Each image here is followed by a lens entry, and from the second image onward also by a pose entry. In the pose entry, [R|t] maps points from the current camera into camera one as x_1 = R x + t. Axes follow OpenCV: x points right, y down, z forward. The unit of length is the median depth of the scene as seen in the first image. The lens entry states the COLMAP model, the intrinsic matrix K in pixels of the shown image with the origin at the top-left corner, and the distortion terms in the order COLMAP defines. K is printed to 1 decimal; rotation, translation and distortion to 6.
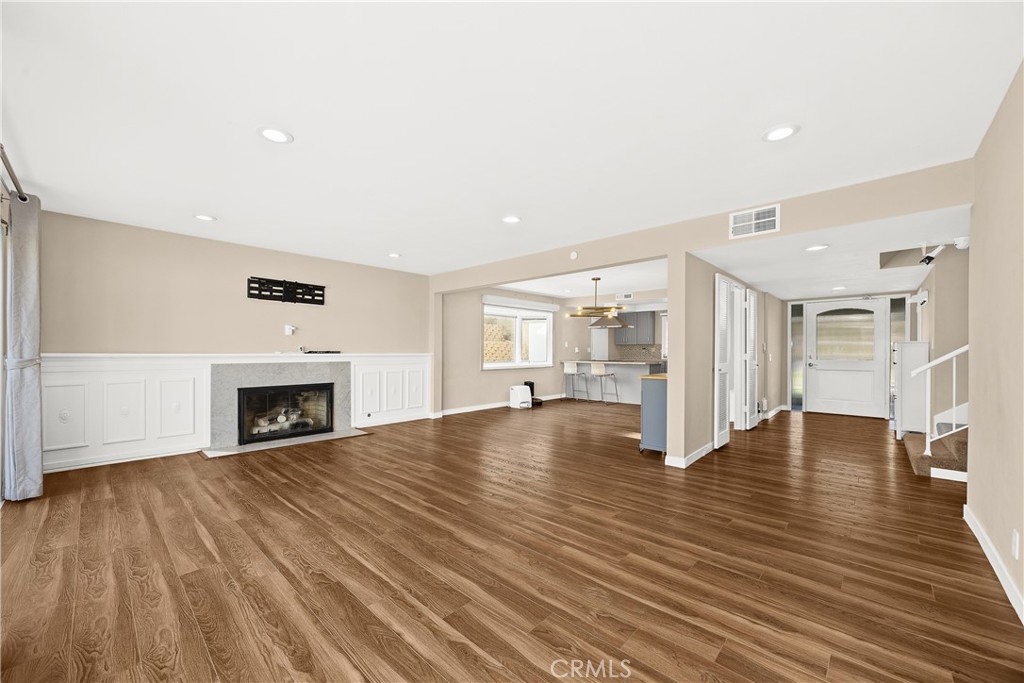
lens RADIAL K [[390.1, 0, 510.7], [0, 390.1, 349.1], [0, 0, 1]] dist [-0.000657, 0.000062]
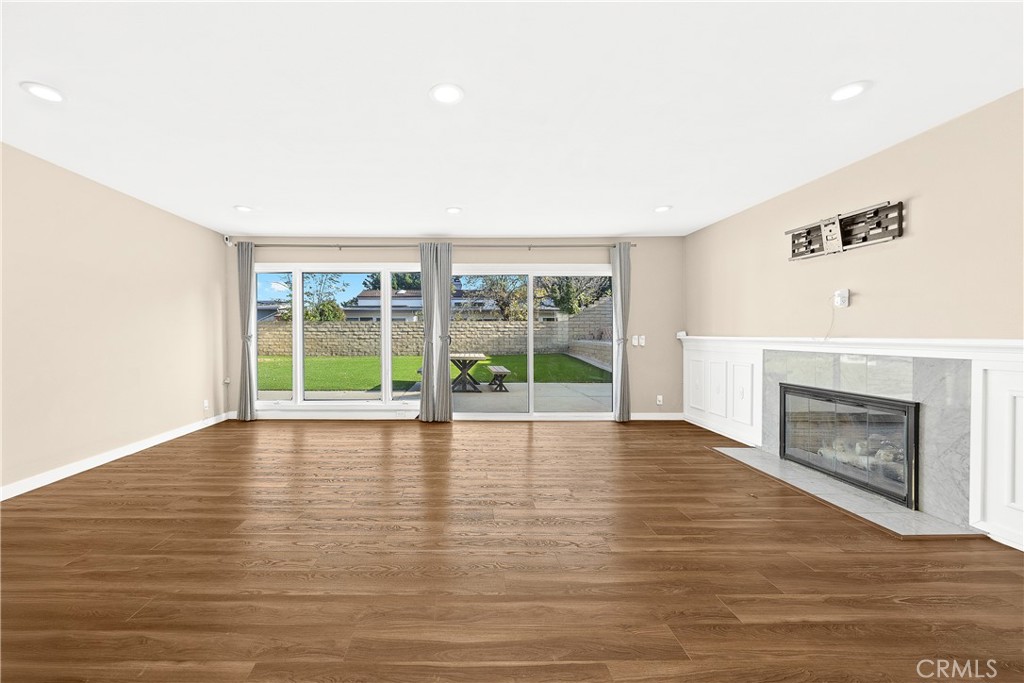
lens RADIAL K [[418.4, 0, 481.8], [0, 418.4, 339.1], [0, 0, 1]] dist [-0.004806, -0.000271]
pose [[-0.724383, 0.003118, -0.689391, 0.259957], [0.000986, 0.999993, 0.003487, 0.009898], [0.689397, 0.001846, -0.724381, 1.054782]]
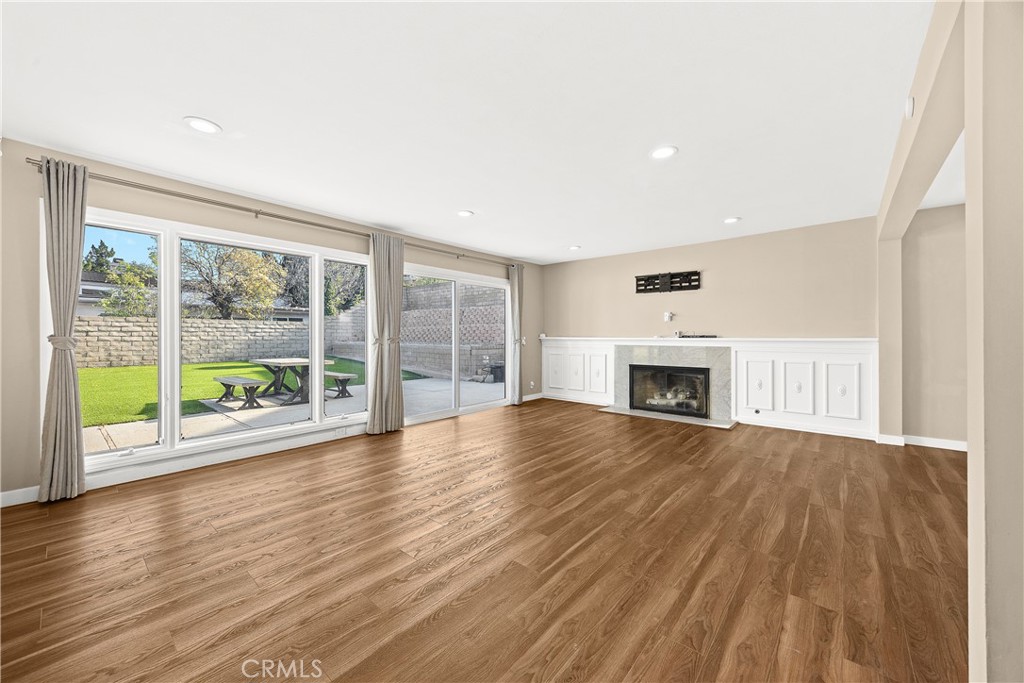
lens RADIAL K [[385.0, 0, 513.9], [0, 385.0, 334.0], [0, 0, 1]] dist [0.002498, 0.000146]
pose [[0.052716, -0.009876, -0.998561, 0.497989], [0.006292, 0.999935, -0.009557, 0.007886], [0.998590, -0.005779, 0.052775, 0.491830]]
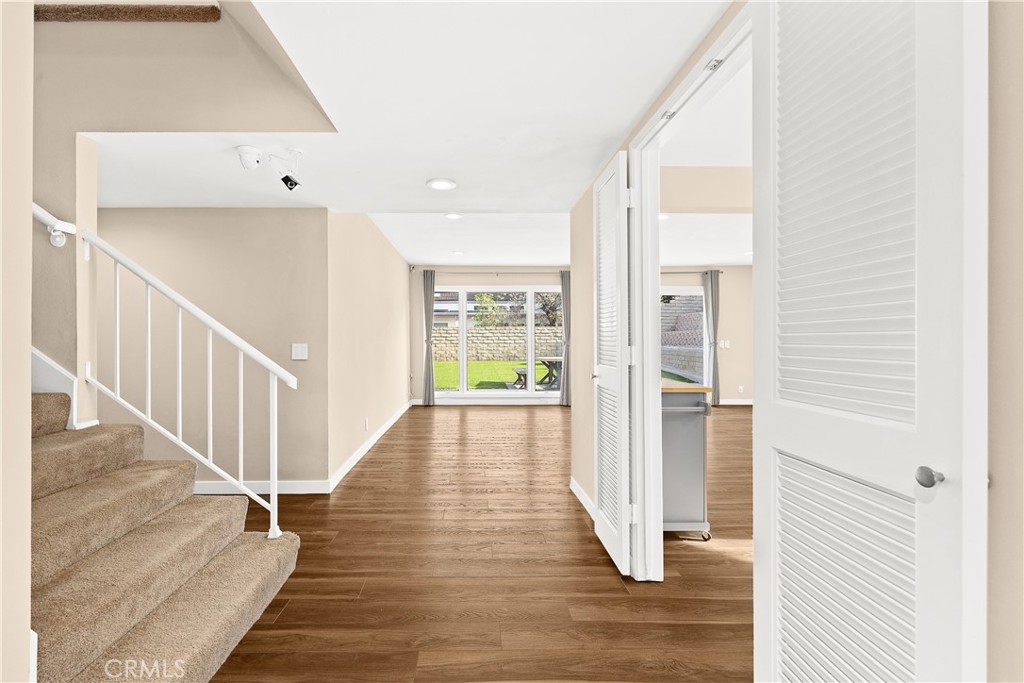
lens RADIAL K [[491.3, 0, 487.6], [0, 491.3, 340.7], [0, 0, 1]] dist [-0.005084, -0.000097]
pose [[-0.716272, -0.000954, -0.697821, 0.917538], [0.003371, 0.999983, -0.004827, 0.011204], [0.697813, -0.005810, -0.716256, 1.175726]]
